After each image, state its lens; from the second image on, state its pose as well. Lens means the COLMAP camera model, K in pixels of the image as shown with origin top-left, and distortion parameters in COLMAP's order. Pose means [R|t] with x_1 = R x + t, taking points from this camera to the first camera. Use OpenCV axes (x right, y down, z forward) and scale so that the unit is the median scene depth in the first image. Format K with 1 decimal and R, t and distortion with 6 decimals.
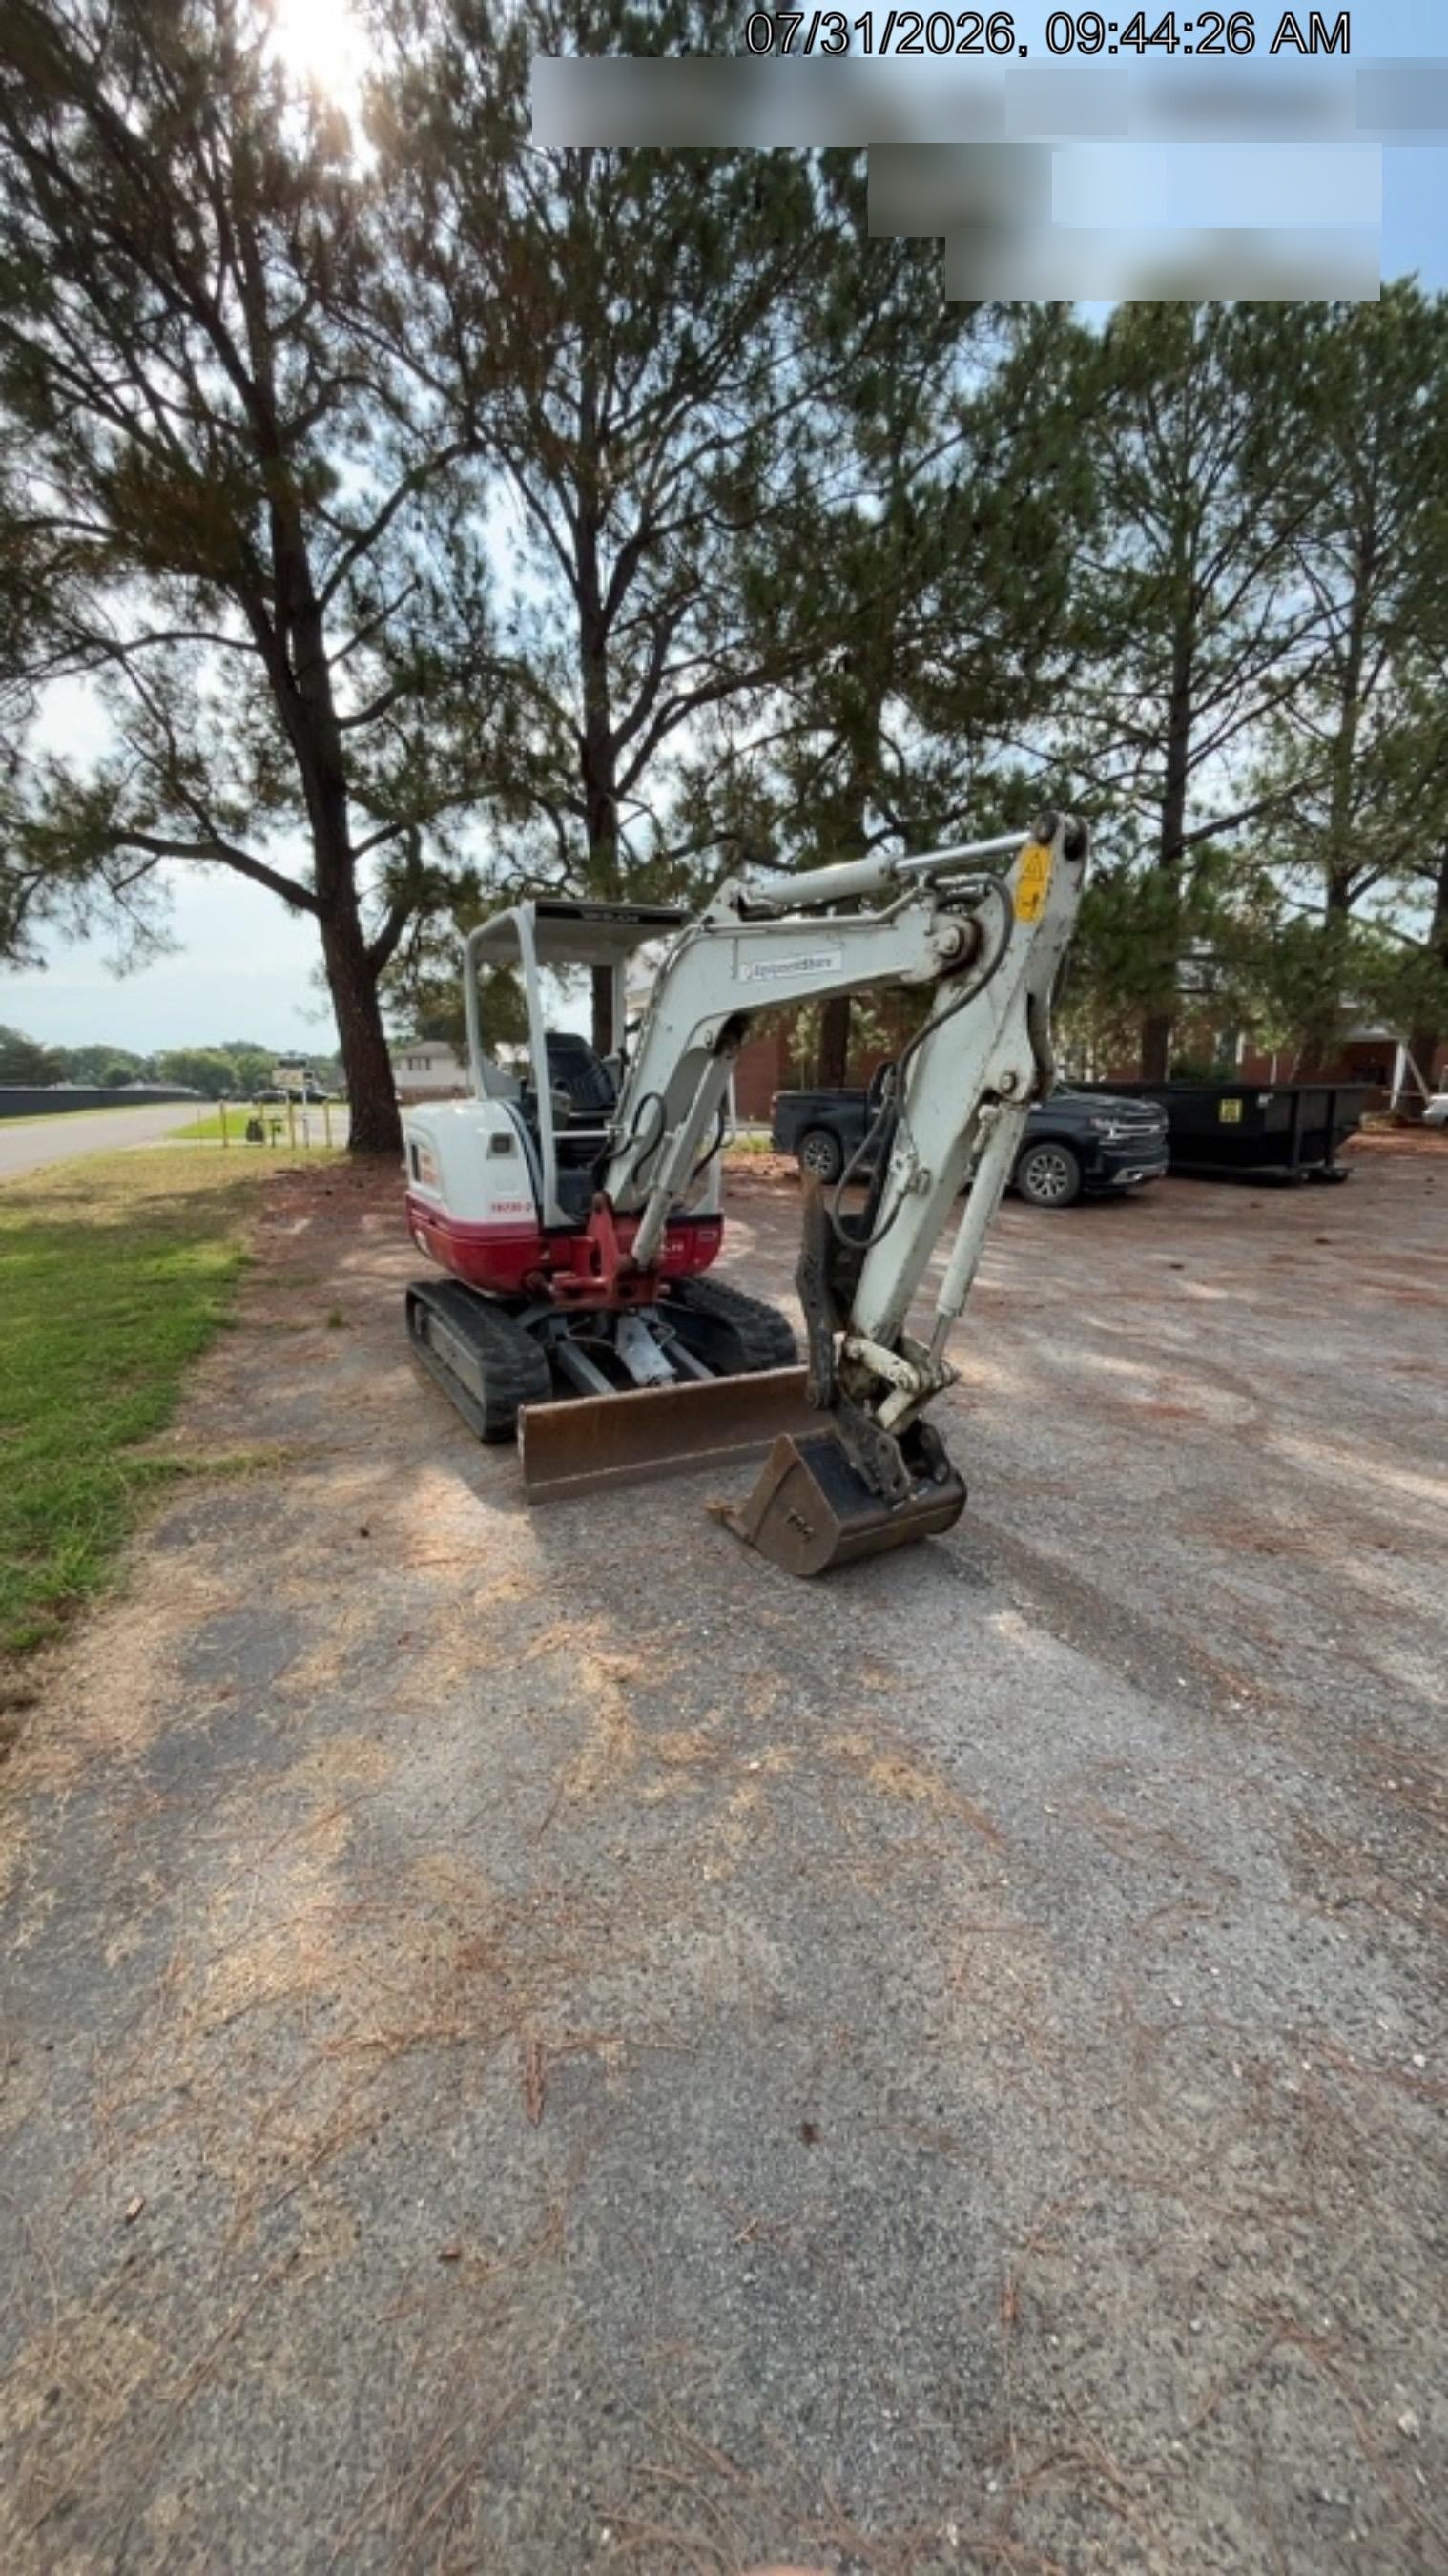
lens RADIAL K [[1006.1, 0, 721.9], [0, 1006.1, 1289.6], [0, 0, 1]] dist [0.001573, 0.001131]
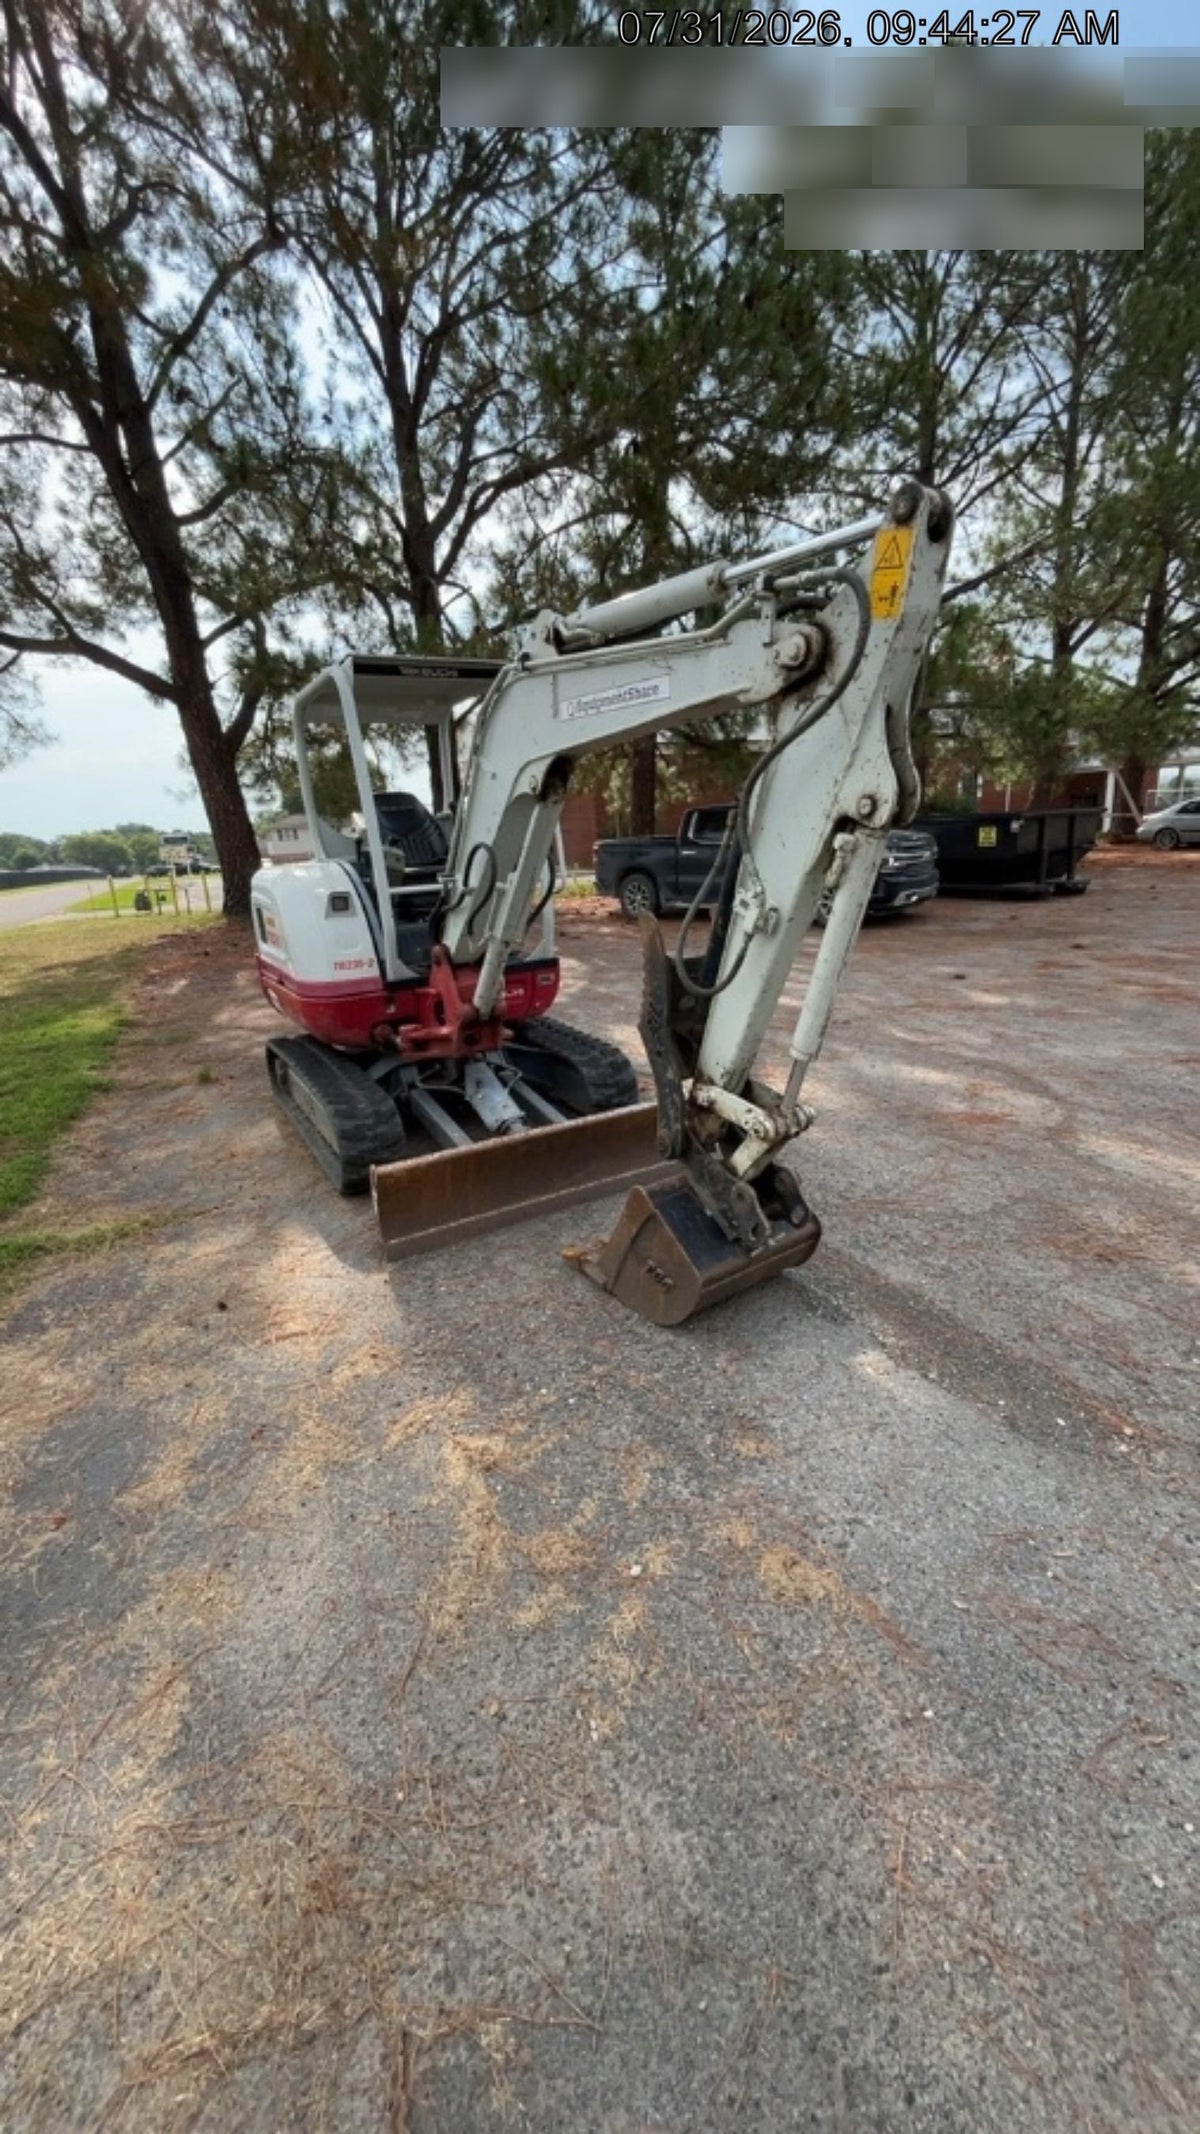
lens RADIAL K [[833.5, 0, 598.1], [0, 833.5, 1073.9], [0, 0, 1]] dist [0.001573, 0.001131]
pose [[0.997043, -0.064981, 0.041032, -0.001749], [0.061709, 0.995157, 0.076518, -0.019770], [-0.045806, -0.073760, 0.996224, 0.126172]]
